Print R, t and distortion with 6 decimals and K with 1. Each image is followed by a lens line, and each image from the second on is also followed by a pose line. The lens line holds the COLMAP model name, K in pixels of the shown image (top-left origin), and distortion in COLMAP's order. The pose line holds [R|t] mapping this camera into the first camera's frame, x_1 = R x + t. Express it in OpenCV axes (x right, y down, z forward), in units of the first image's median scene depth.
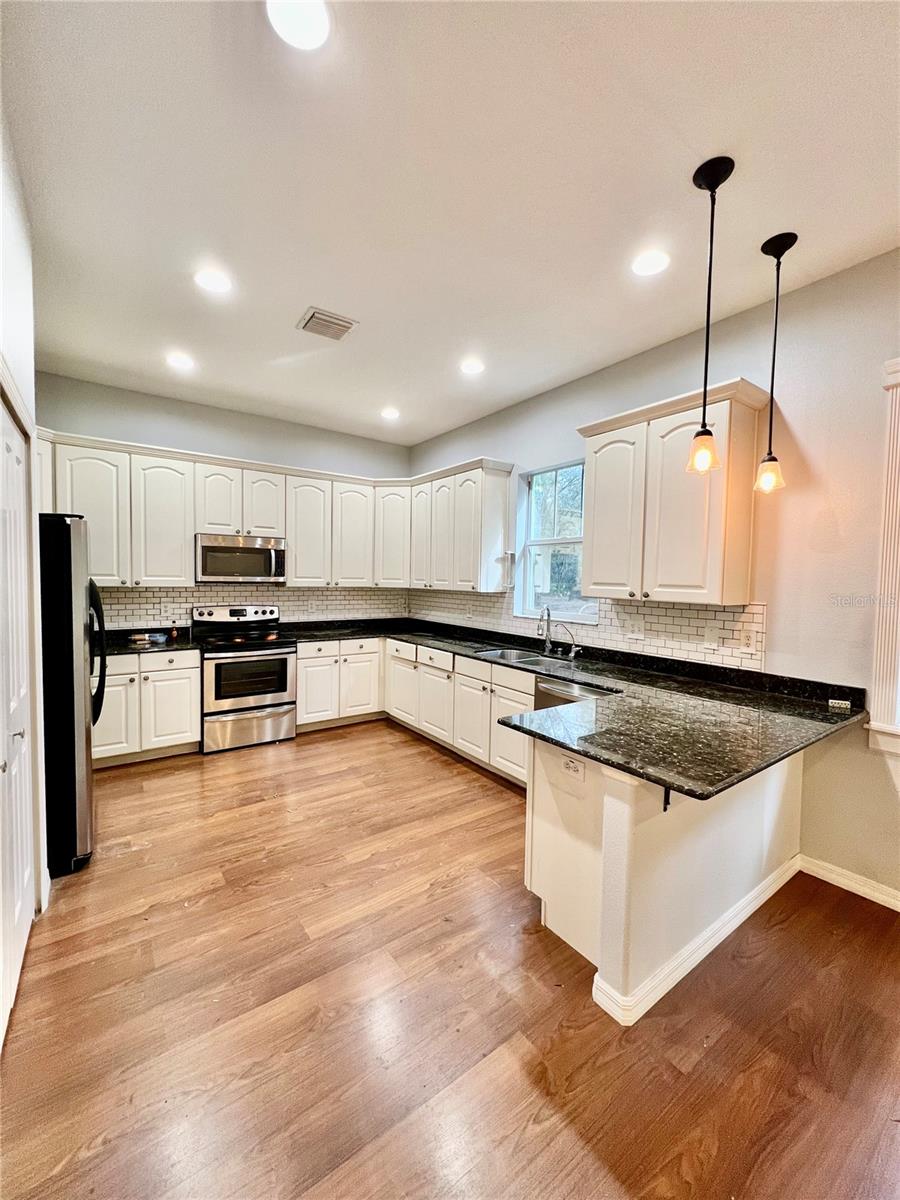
lens RADIAL K [[478.1, 0, 454.2], [0, 478.1, 598.2], [0, 0, 1]] dist [-0.000772, 0.000486]
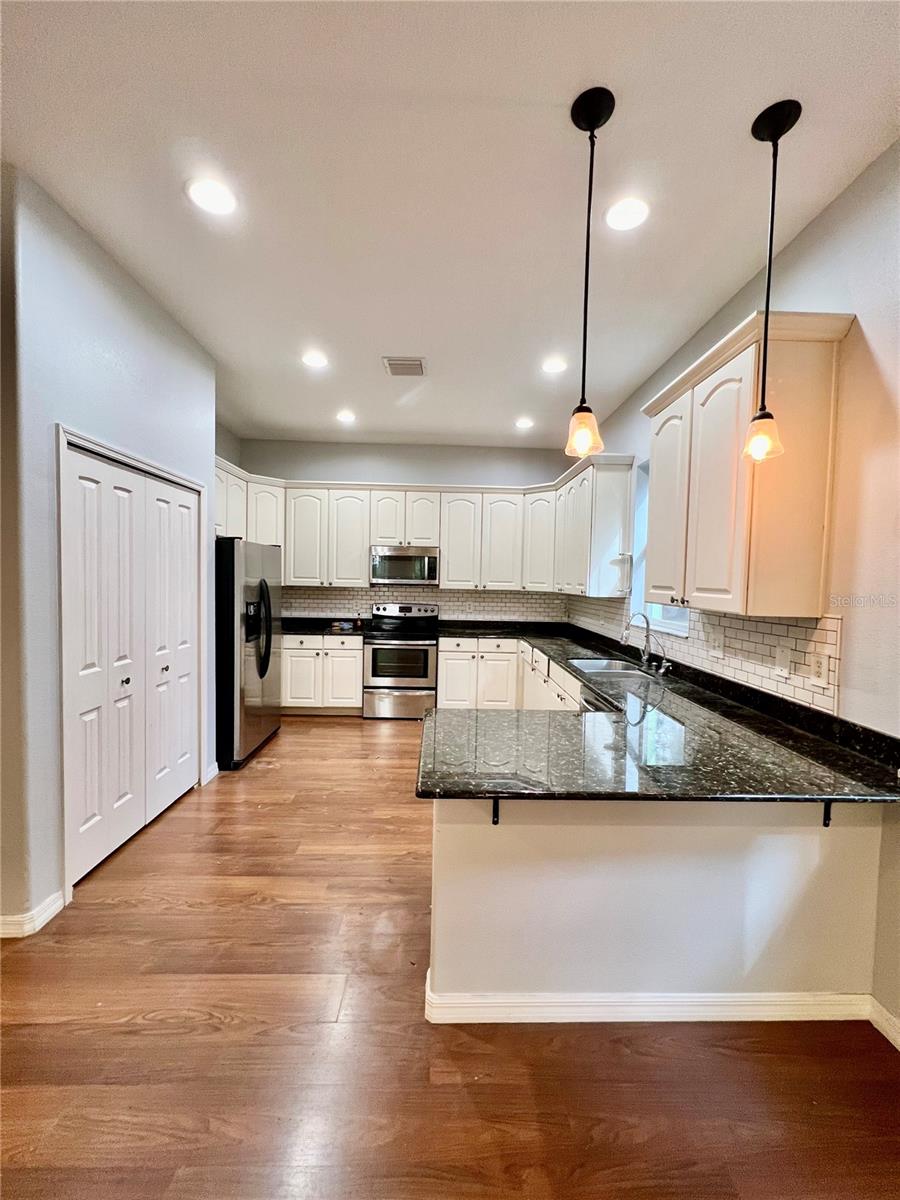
lens RADIAL K [[478.1, 0, 454.0], [0, 478.1, 598.2], [0, 0, 1]] dist [-0.000772, 0.000486]
pose [[0.824794, 0.023601, -0.564940, 0.369371], [-0.031491, 0.999495, -0.004221, 0.003157], [0.564556, 0.021272, 0.825121, 0.070168]]
